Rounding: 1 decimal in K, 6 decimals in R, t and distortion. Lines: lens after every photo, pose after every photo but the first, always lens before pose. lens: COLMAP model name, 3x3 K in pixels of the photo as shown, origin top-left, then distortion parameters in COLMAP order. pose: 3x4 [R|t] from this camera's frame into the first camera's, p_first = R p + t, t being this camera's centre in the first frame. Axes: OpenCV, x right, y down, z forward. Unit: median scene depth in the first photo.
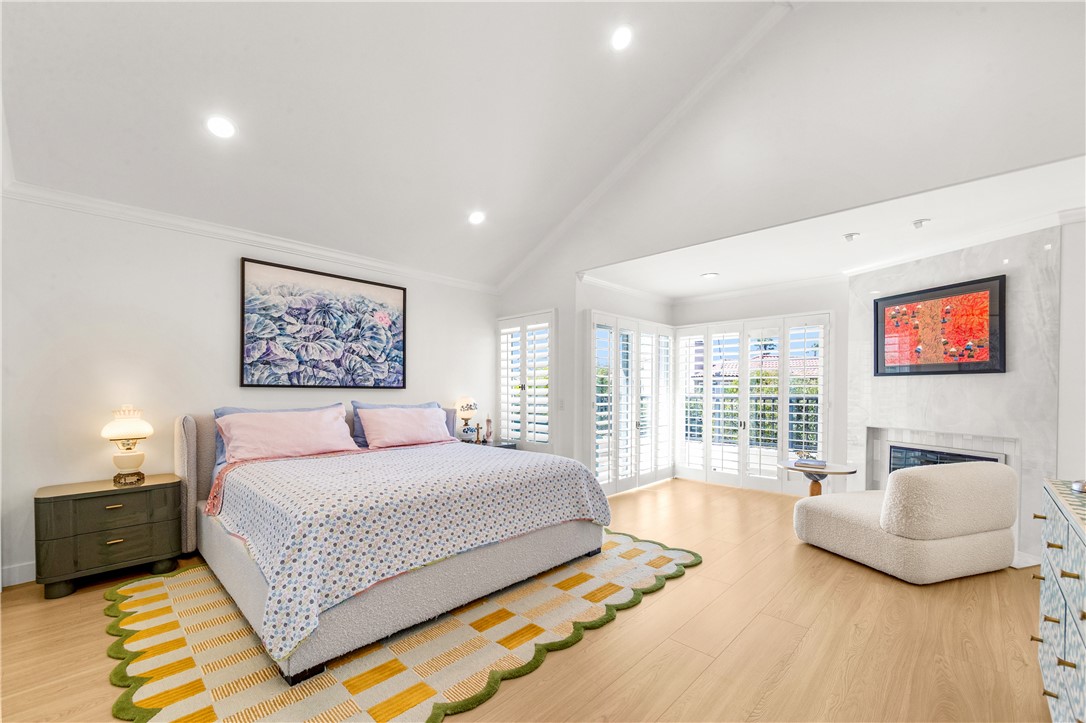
lens RADIAL K [[434.9, 0, 539.1], [0, 434.9, 394.7], [0, 0, 1]] dist [-0.018595, 0.001023]
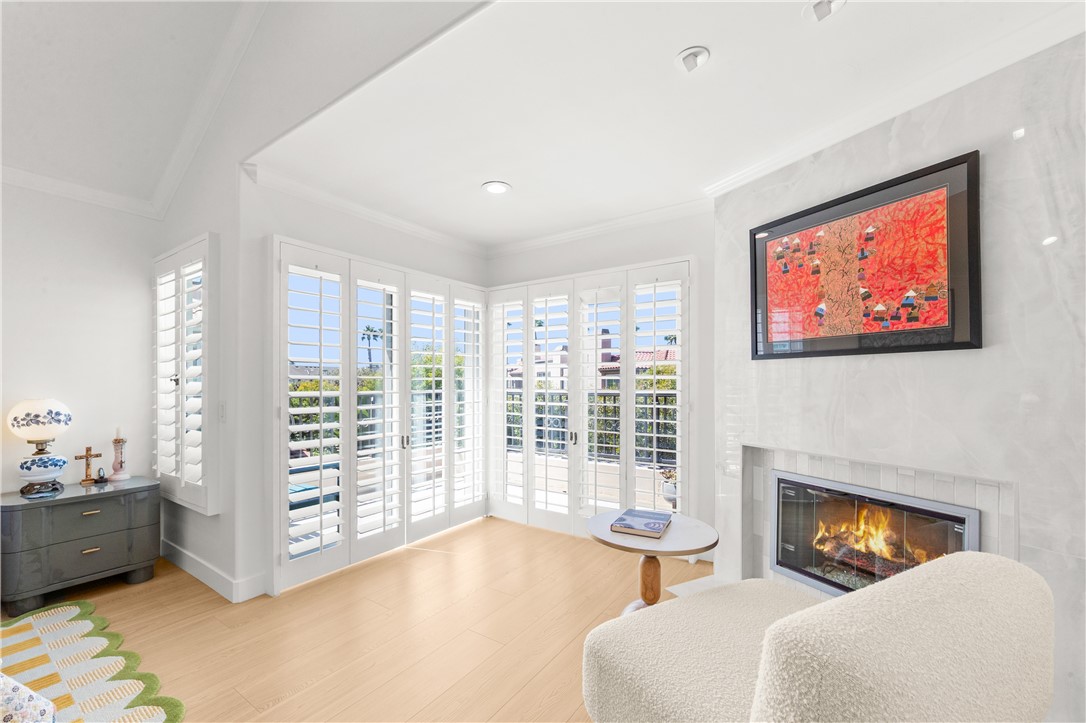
lens RADIAL K [[434.9, 0, 543.9], [0, 434.9, 380.1], [0, 0, 1]] dist [-0.018595, 0.001023]
pose [[0.983016, -0.001822, 0.183513, 0.401376], [0.004781, 0.999866, -0.015685, -0.007648], [-0.183460, 0.016296, 0.982892, 0.483295]]
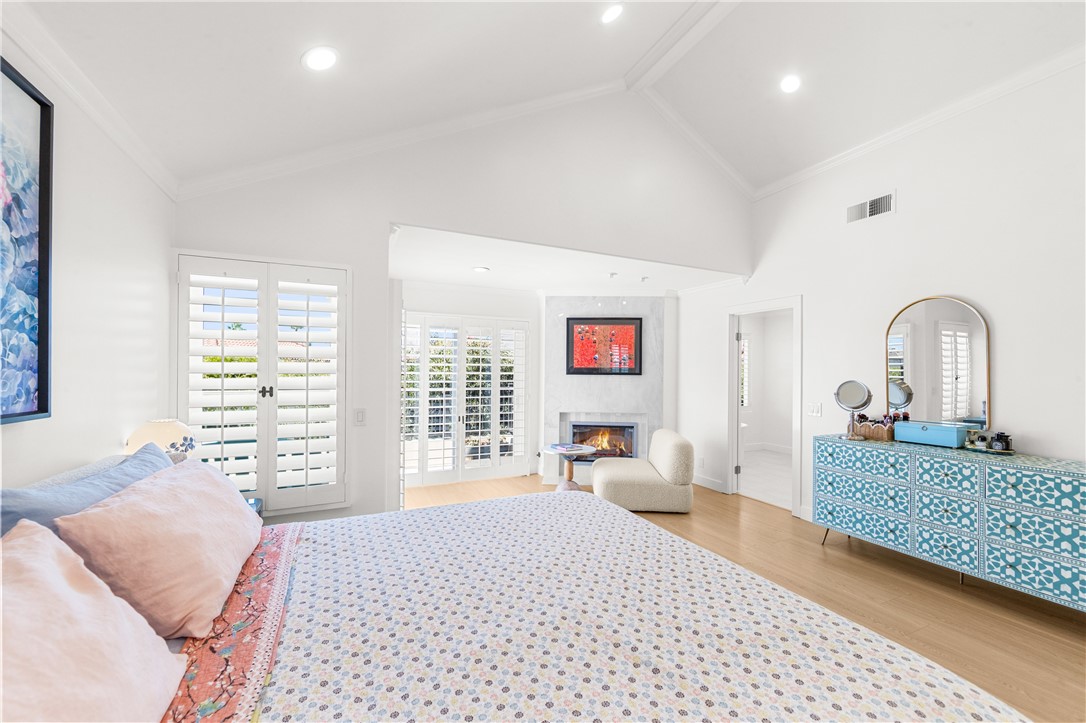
lens RADIAL K [[434.9, 0, 537.0], [0, 434.9, 368.7], [0, 0, 1]] dist [-0.018595, 0.001023]
pose [[0.348757, 0.006801, 0.937188, -0.541584], [0.002019, 0.999966, -0.008007, -0.051300], [-0.937211, 0.004685, 0.348732, 0.625644]]
